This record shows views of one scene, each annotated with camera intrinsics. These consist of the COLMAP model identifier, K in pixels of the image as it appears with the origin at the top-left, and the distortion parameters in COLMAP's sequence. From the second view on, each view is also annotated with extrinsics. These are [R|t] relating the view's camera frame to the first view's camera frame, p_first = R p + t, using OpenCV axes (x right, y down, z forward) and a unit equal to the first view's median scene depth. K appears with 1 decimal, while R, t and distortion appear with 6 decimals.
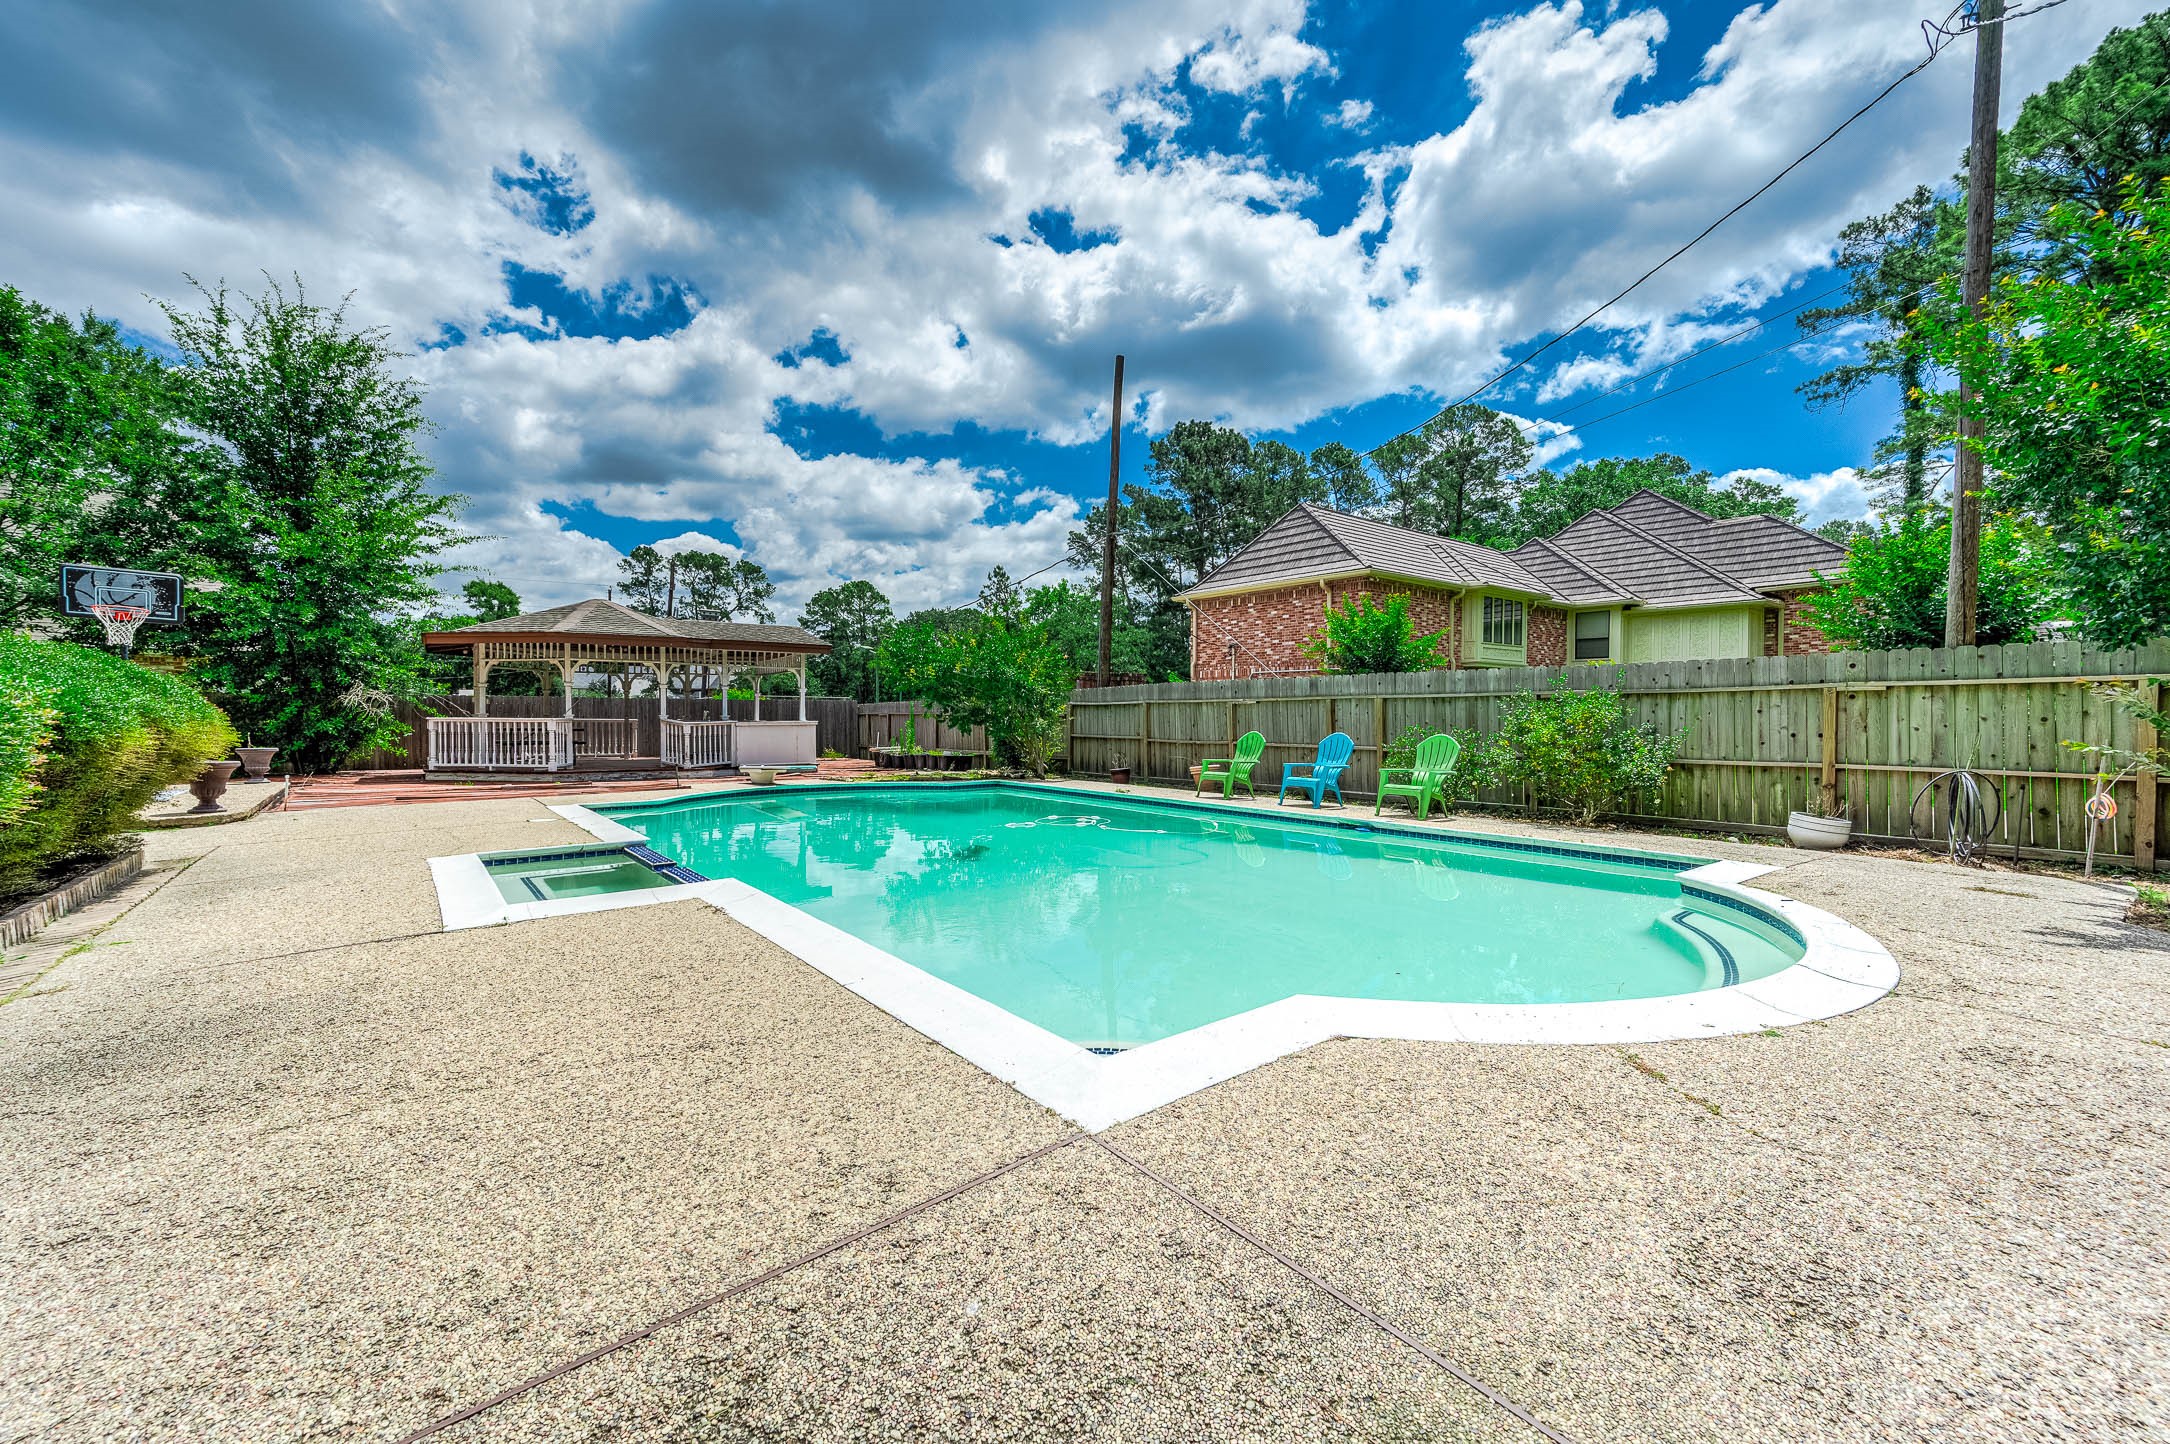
lens RADIAL K [[842.4, 0, 1078.7], [0, 842.4, 722.5], [0, 0, 1]] dist [0.023741, 0.000078]
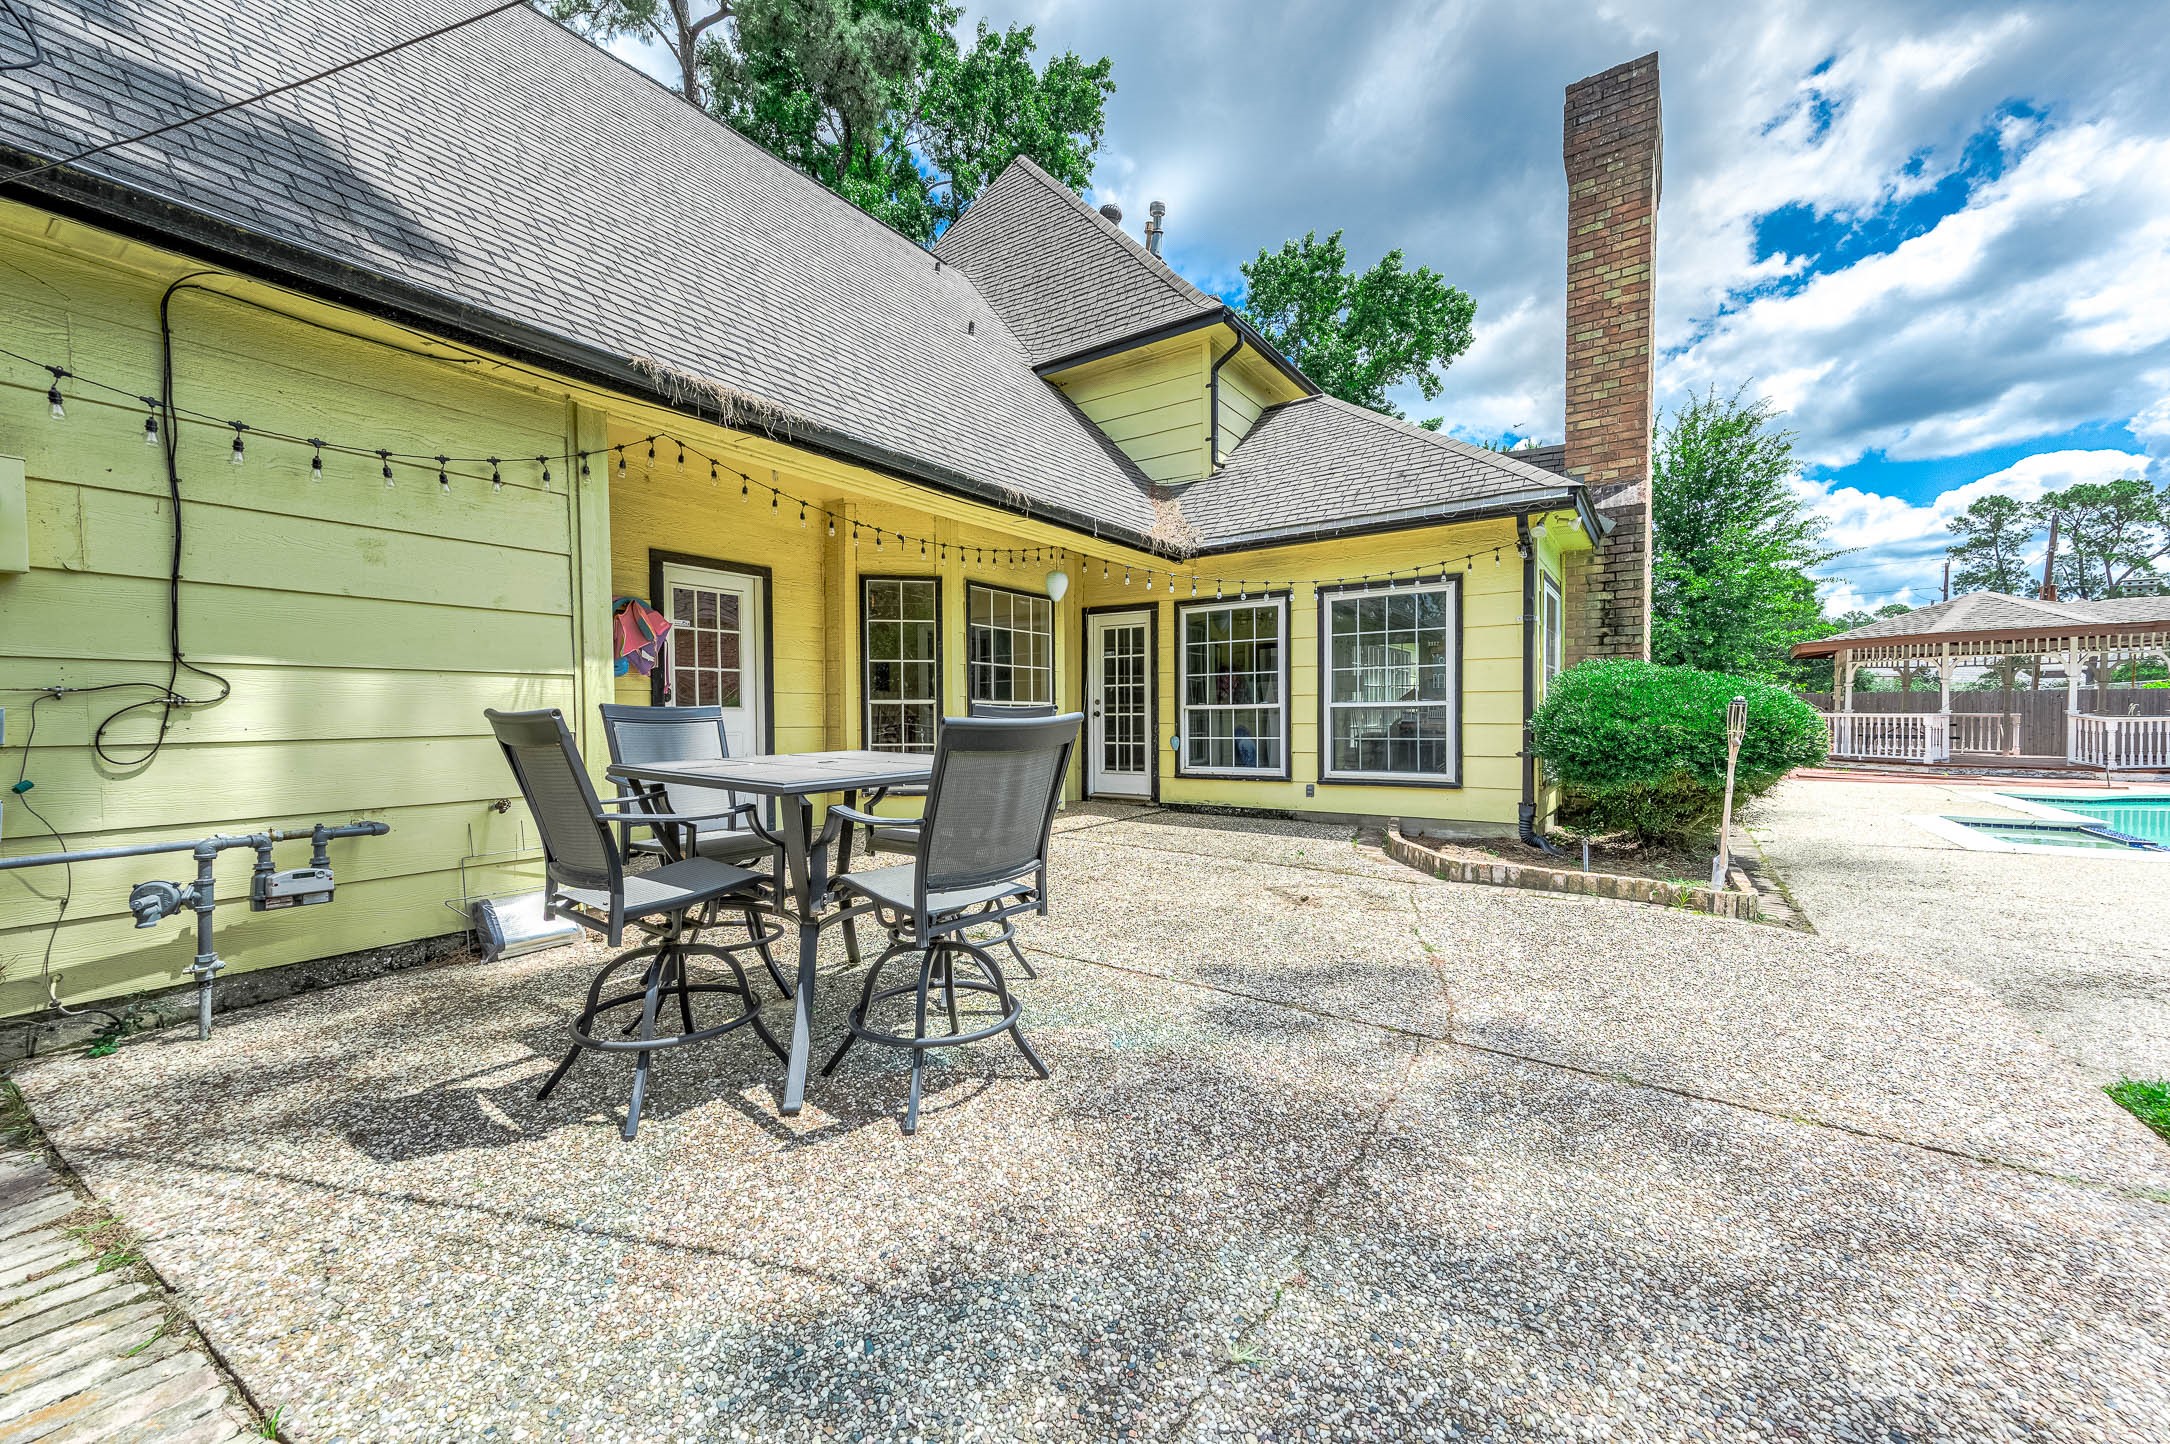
lens RADIAL K [[843.2, 0, 1113.7], [0, 843.2, 730.0], [0, 0, 1]] dist [0.024135, 0.000340]
pose [[0.309721, 0.015992, -0.950693, 0.076997], [0.000595, 0.999855, 0.017013, -0.003198], [0.950827, -0.005835, 0.309667, -0.260922]]
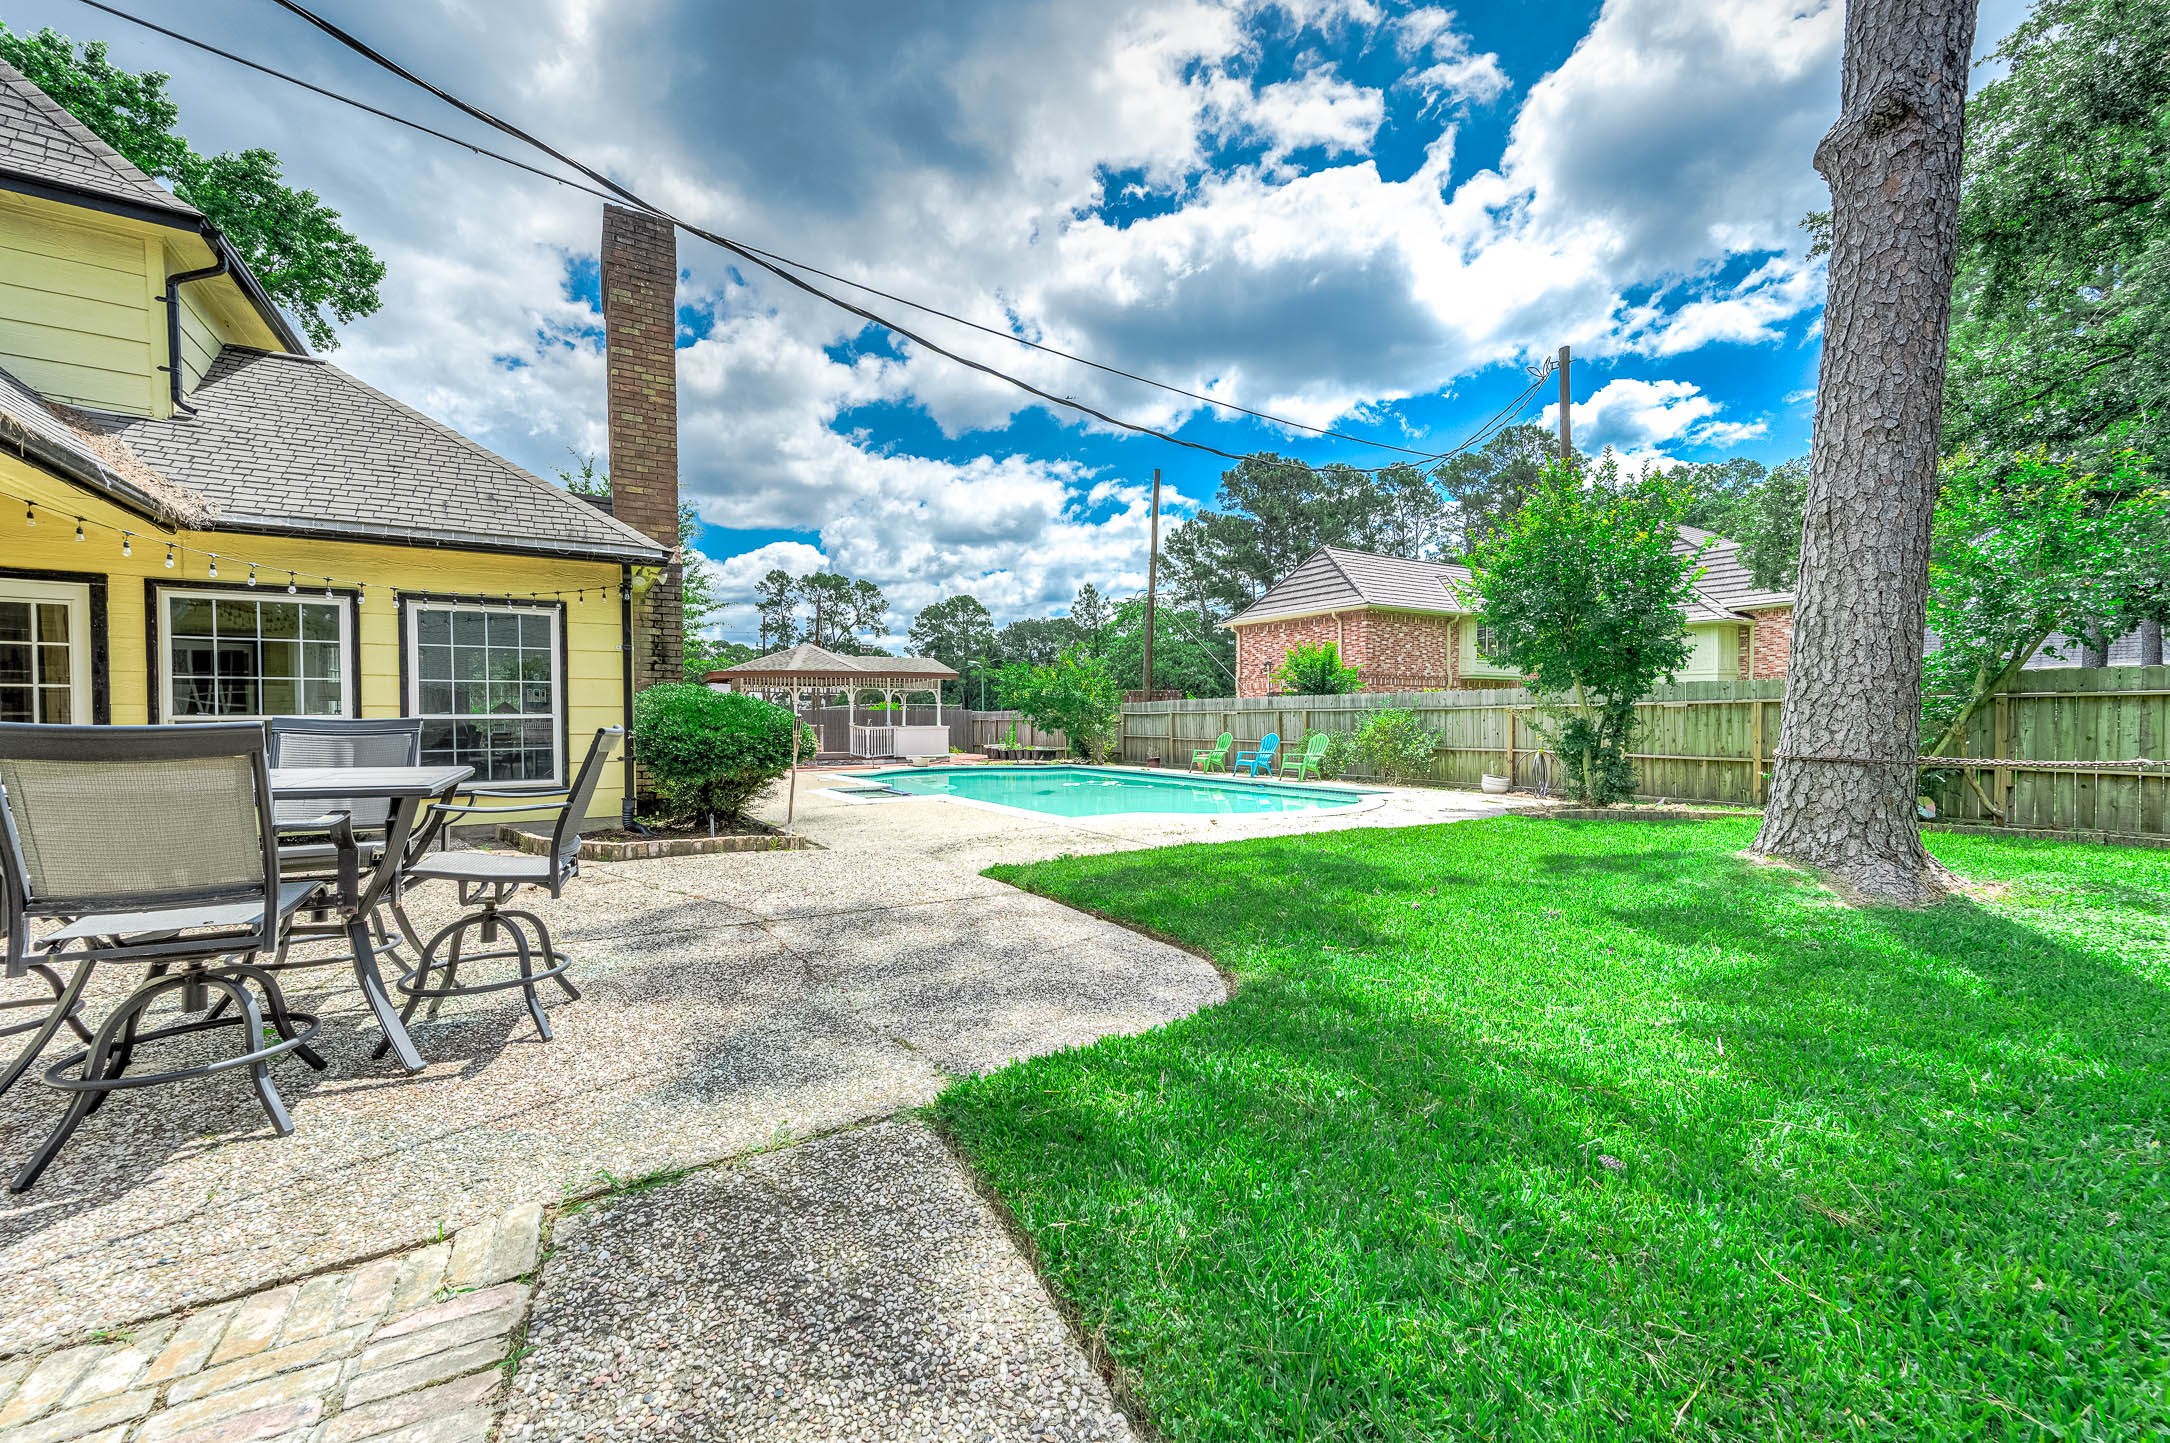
lens RADIAL K [[842.4, 0, 1078.7], [0, 842.4, 722.0], [0, 0, 1]] dist [0.023741, 0.000078]
pose [[0.993477, -0.004183, -0.113957, 0.072786], [0.003863, 0.999988, -0.003030, -0.003350], [0.113968, 0.002570, 0.993481, -0.400477]]
